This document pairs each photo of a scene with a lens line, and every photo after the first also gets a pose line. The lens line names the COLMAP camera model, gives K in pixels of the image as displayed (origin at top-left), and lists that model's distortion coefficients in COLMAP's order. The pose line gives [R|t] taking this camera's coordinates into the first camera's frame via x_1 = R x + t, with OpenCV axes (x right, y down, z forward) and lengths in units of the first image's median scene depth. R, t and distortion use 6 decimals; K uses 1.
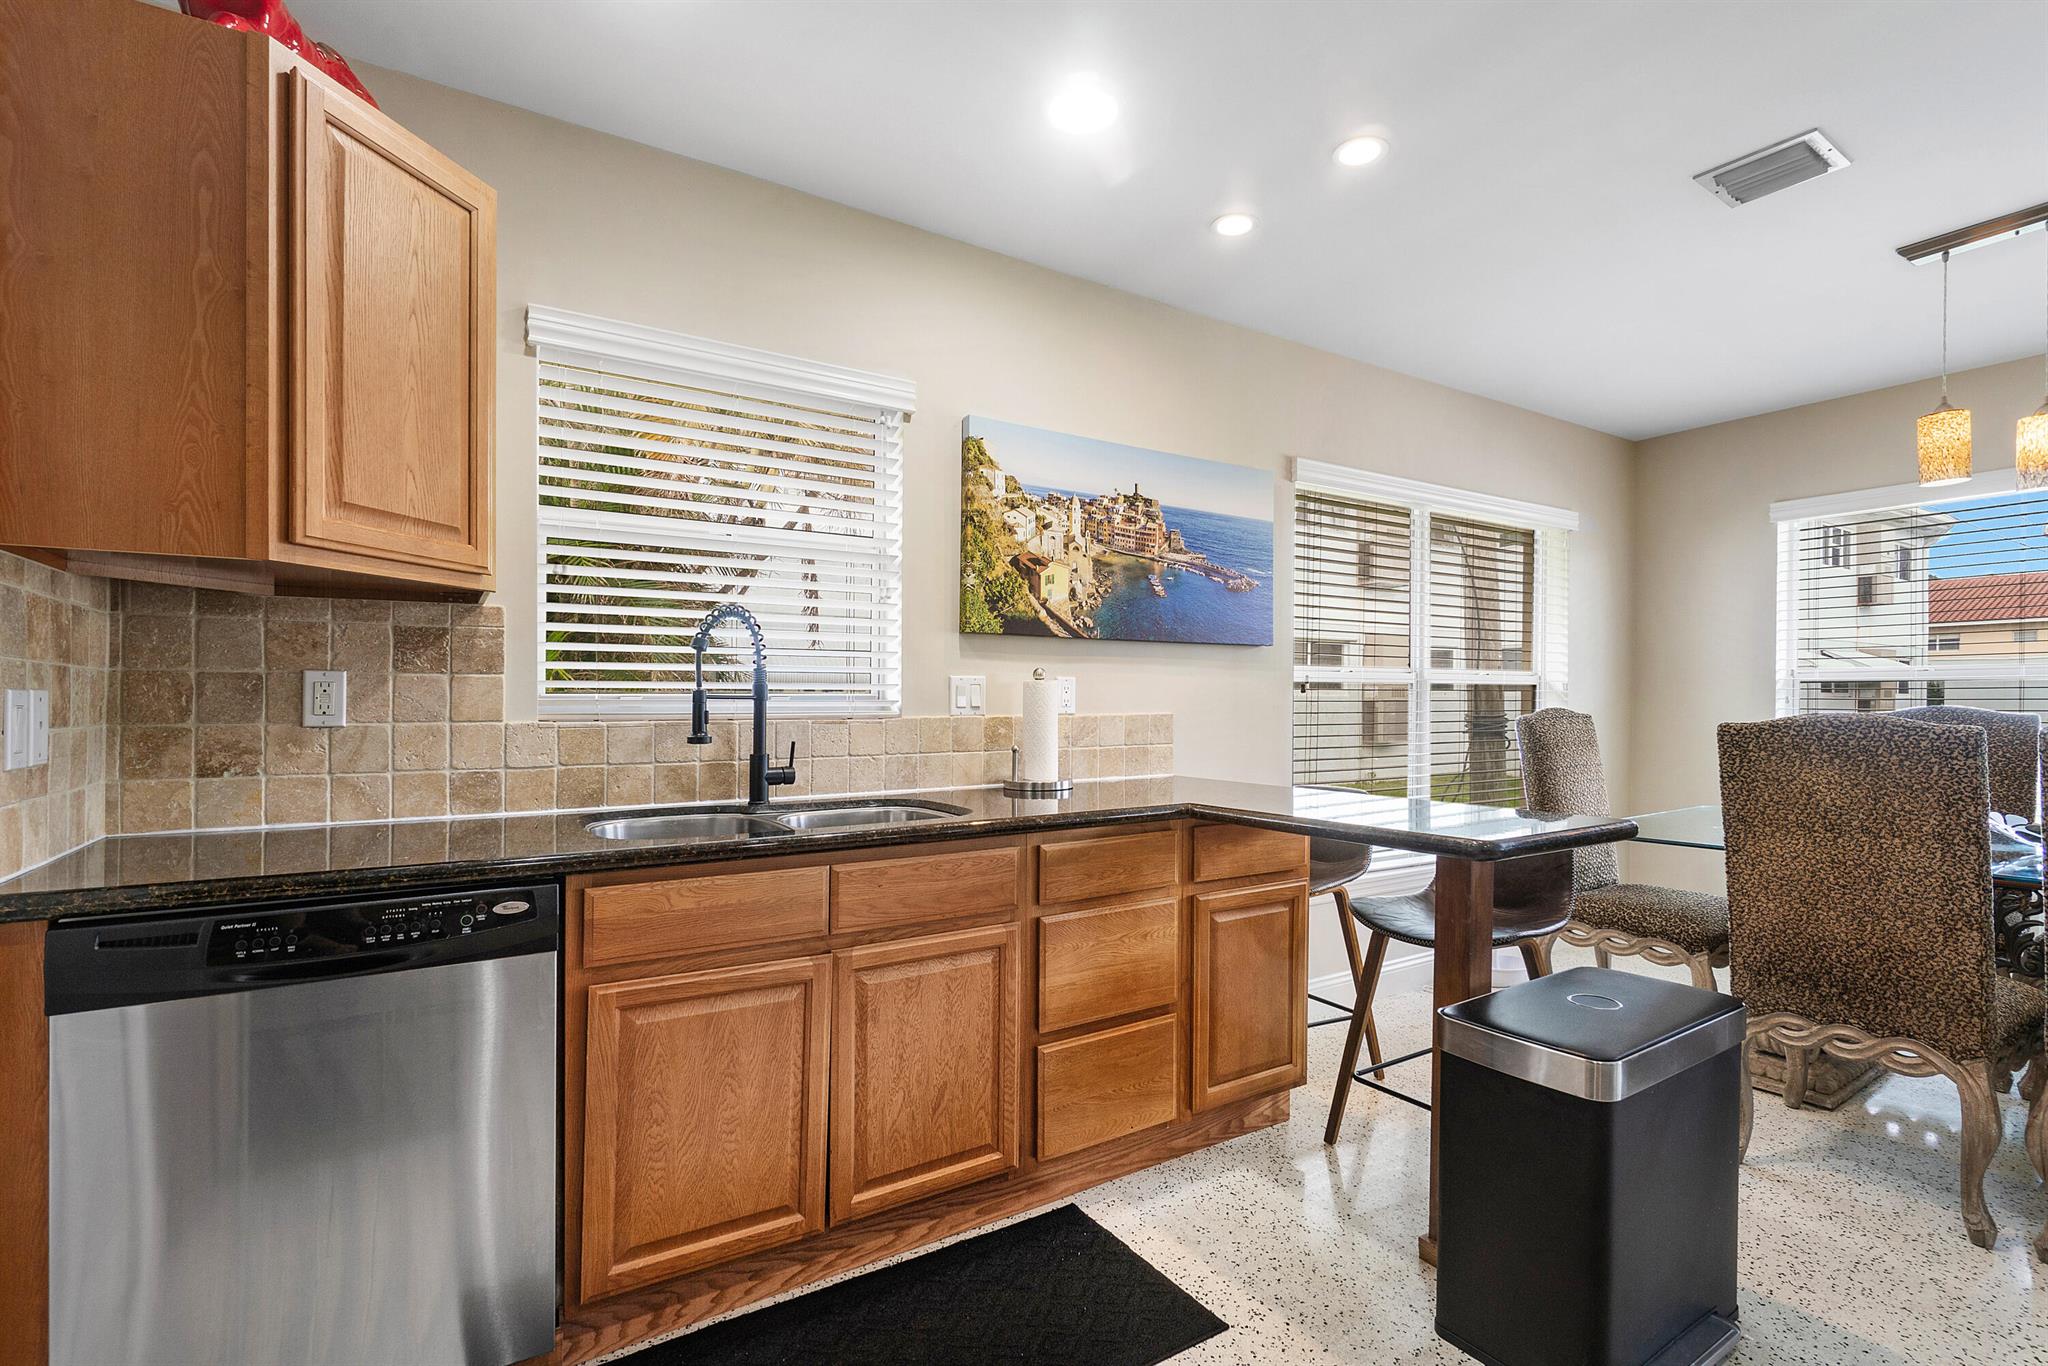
lens RADIAL K [[931.3, 0, 957.7], [0, 931.3, 716.4], [0, 0, 1]] dist [0.002955, 0.000837]
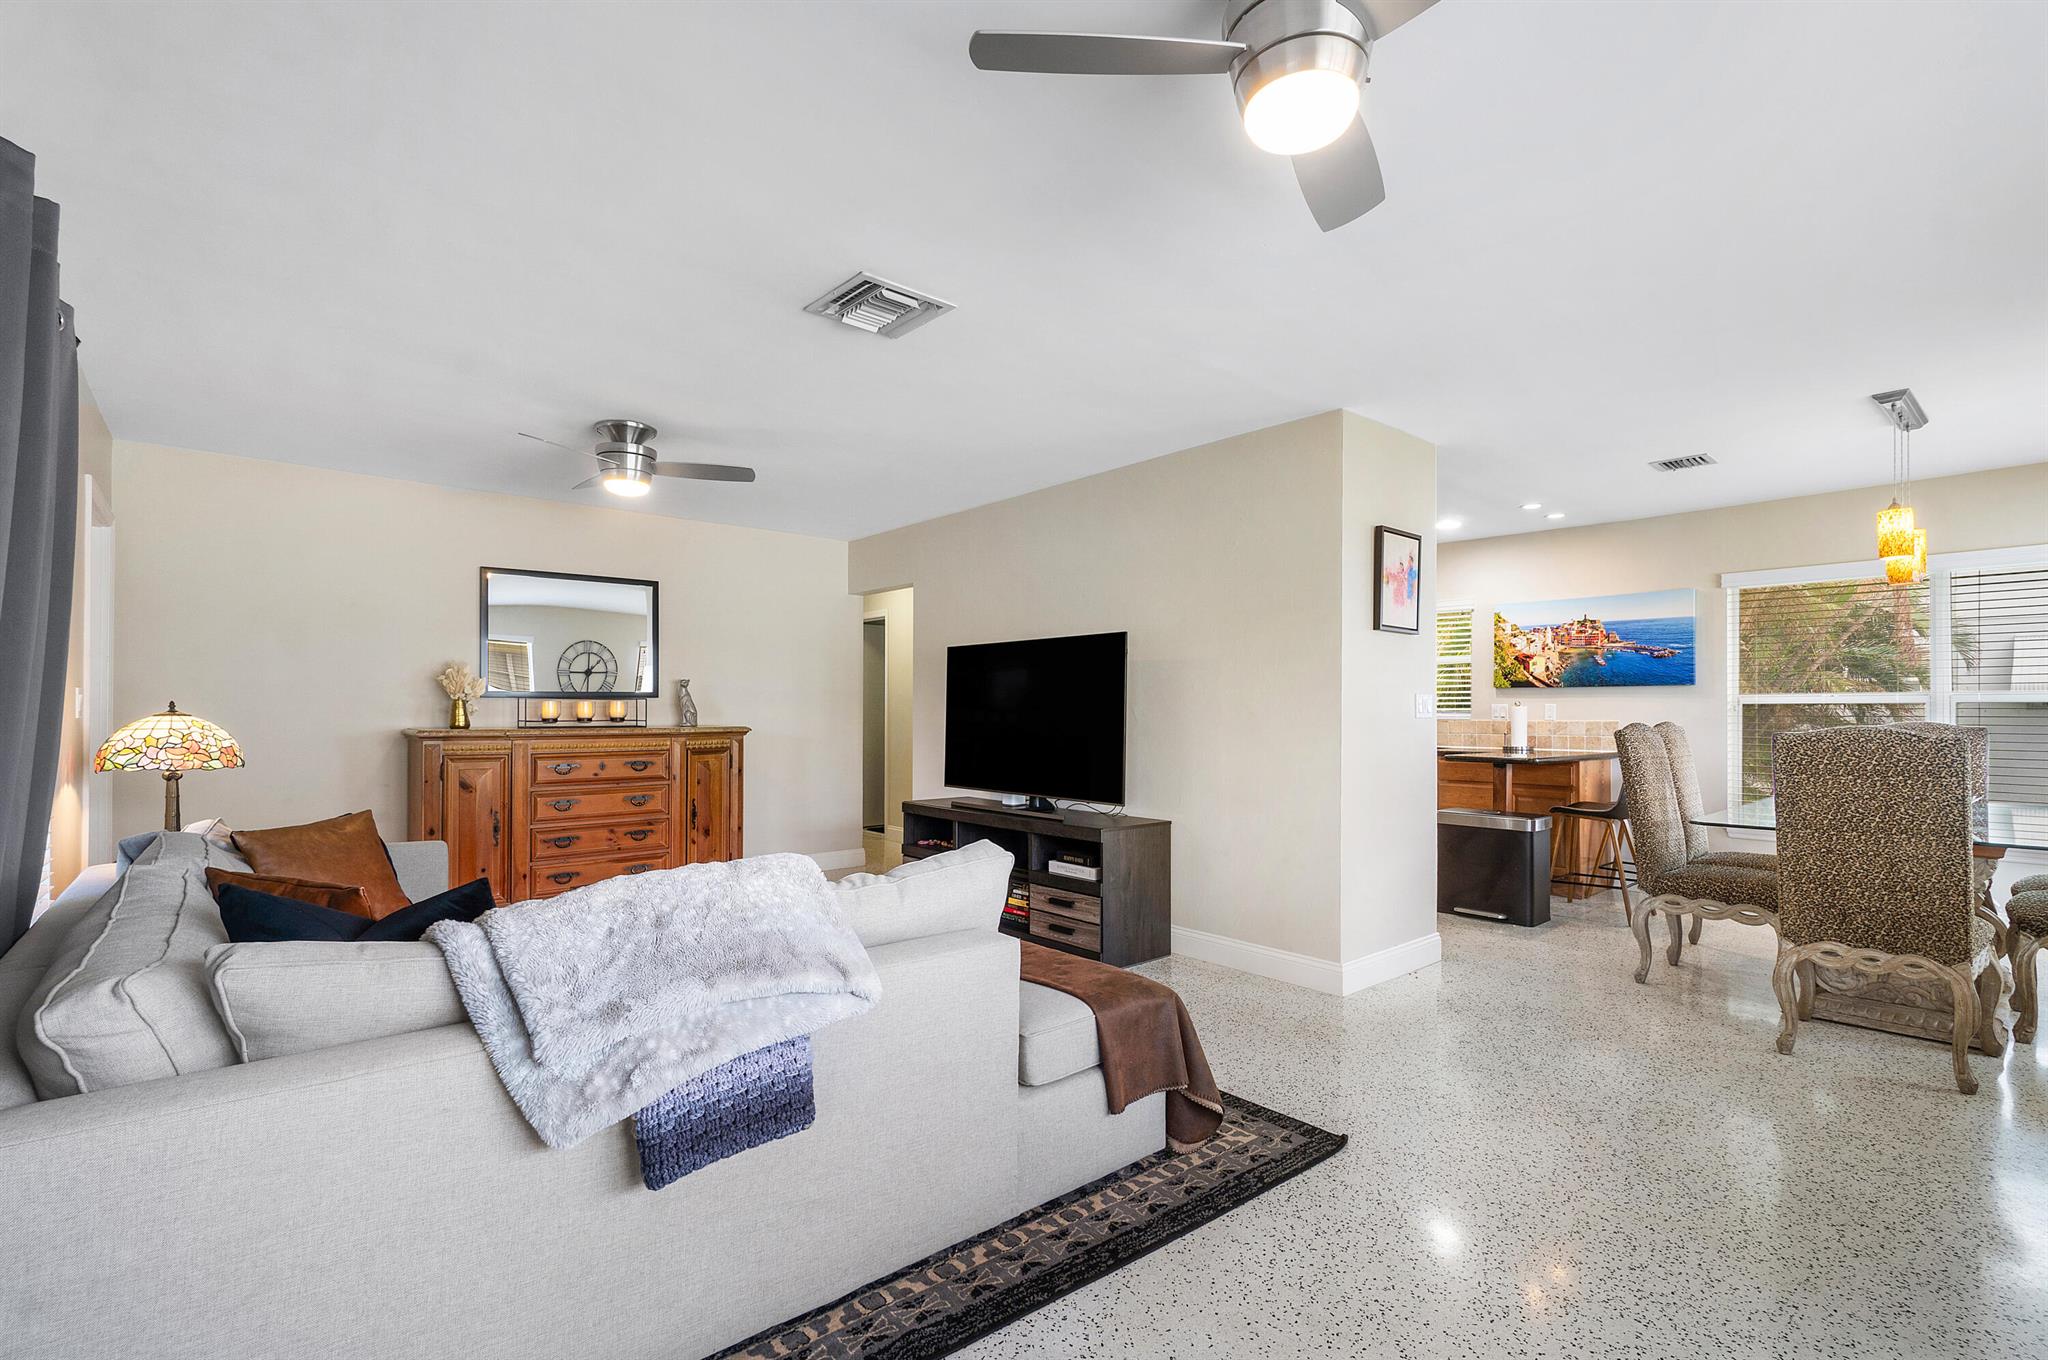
lens RADIAL K [[931.3, 0, 1015.3], [0, 931.3, 679.7], [0, 0, 1]] dist [0.002955, 0.000837]
pose [[0.131256, -0.030644, -0.990875, 2.310871], [-0.014613, 0.999354, -0.032841, -0.006651], [0.991241, 0.018791, 0.130724, -0.644857]]
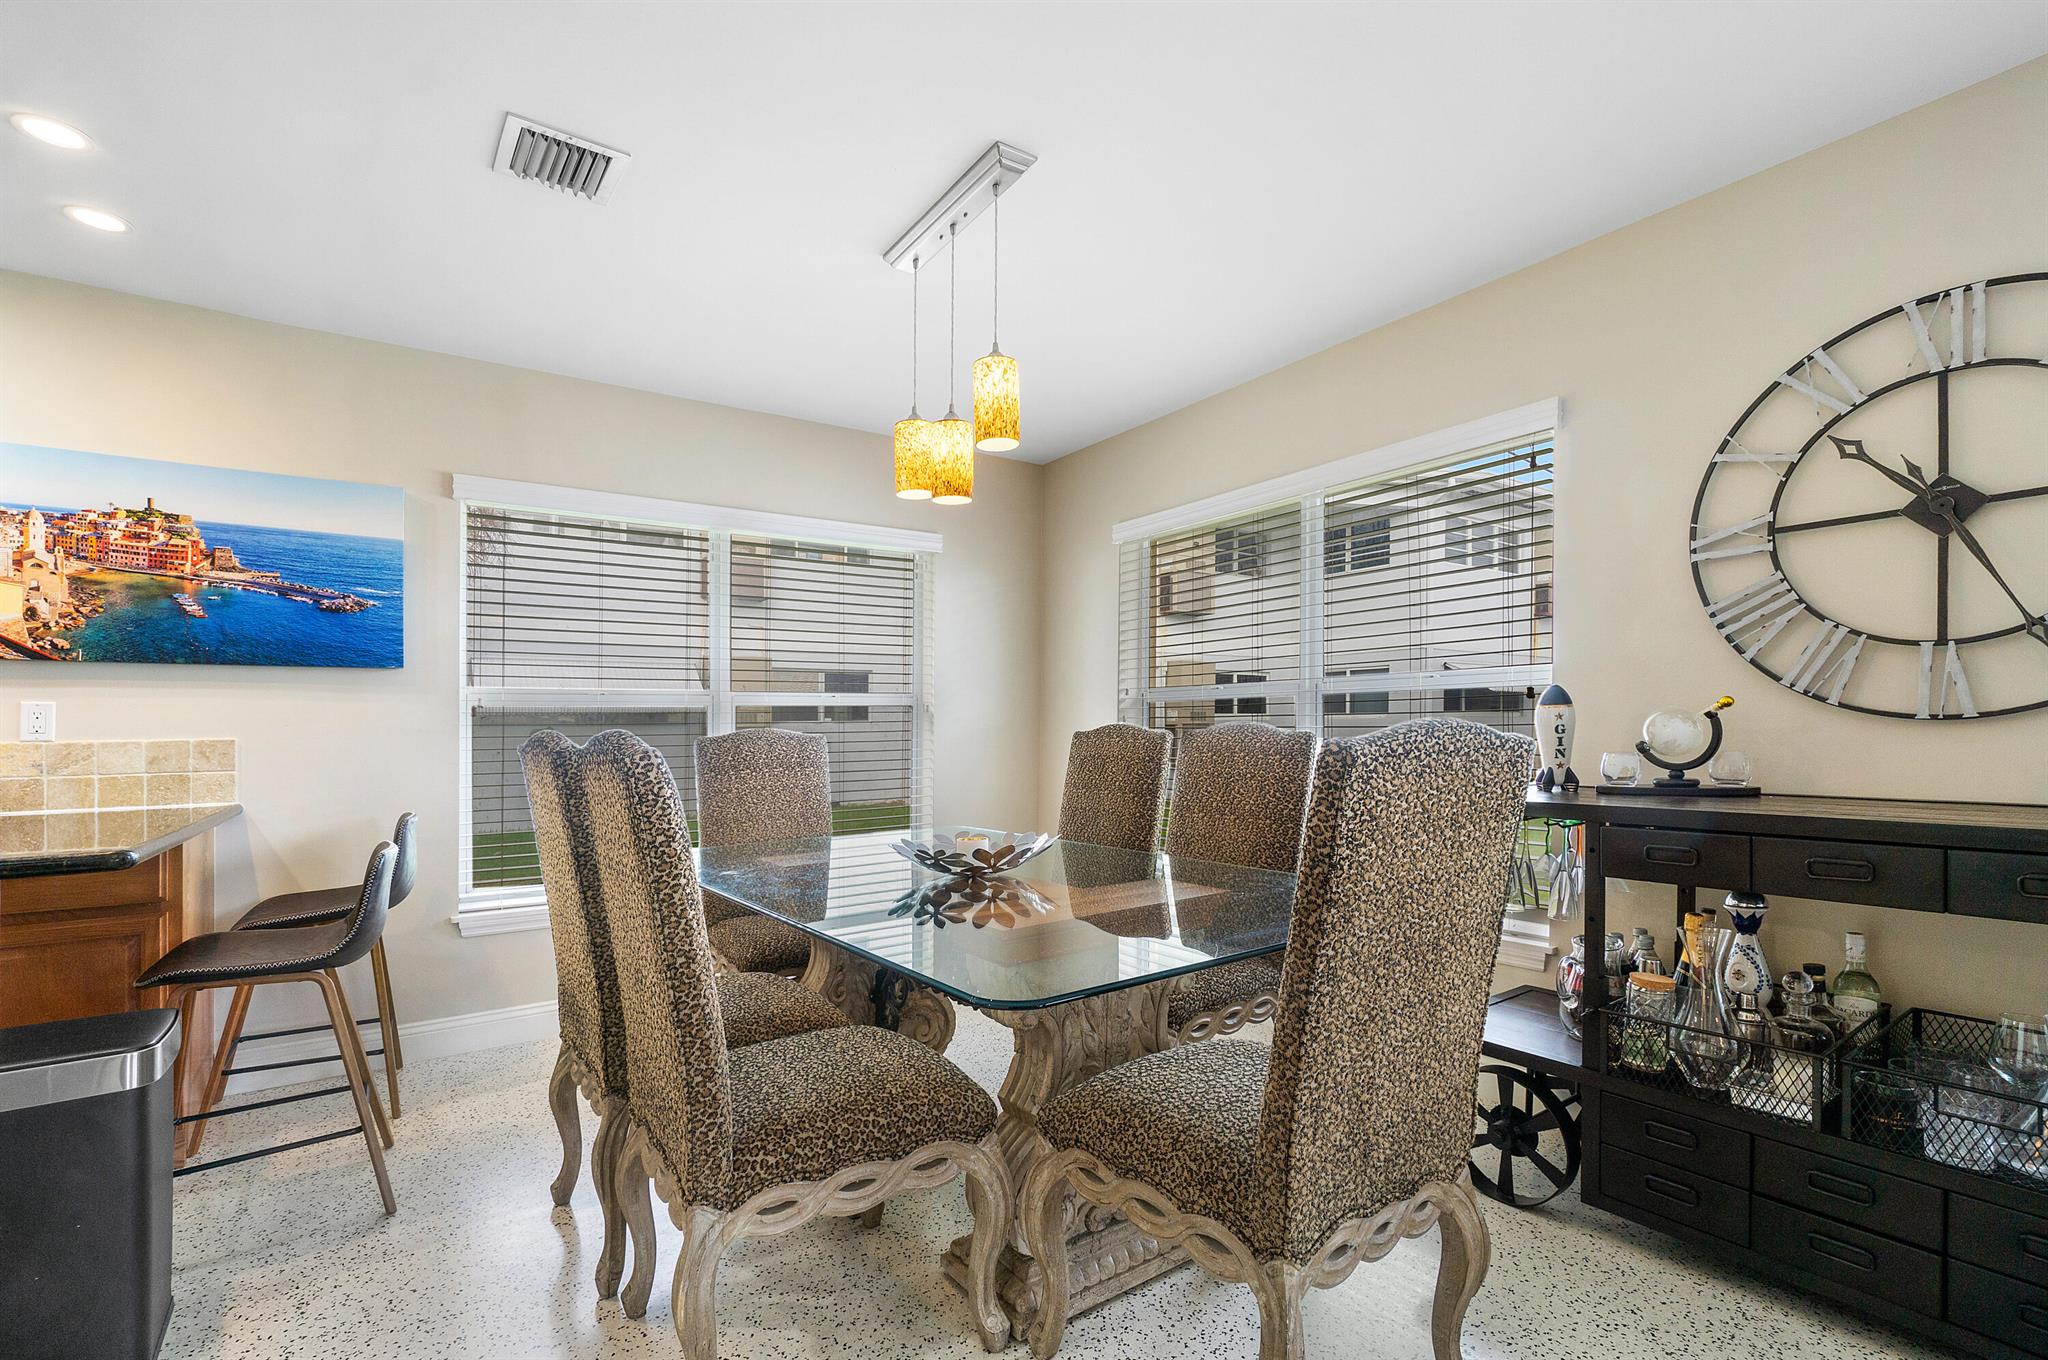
lens RADIAL K [[931.3, 0, 1032.0], [0, 931.3, 736.6], [0, 0, 1]] dist [0.002955, 0.000837]
pose [[0.998665, -0.008882, 0.050891, 1.103574], [0.009327, 0.999920, -0.008518, 0.010754], [-0.050811, 0.008981, 0.998668, 0.004173]]
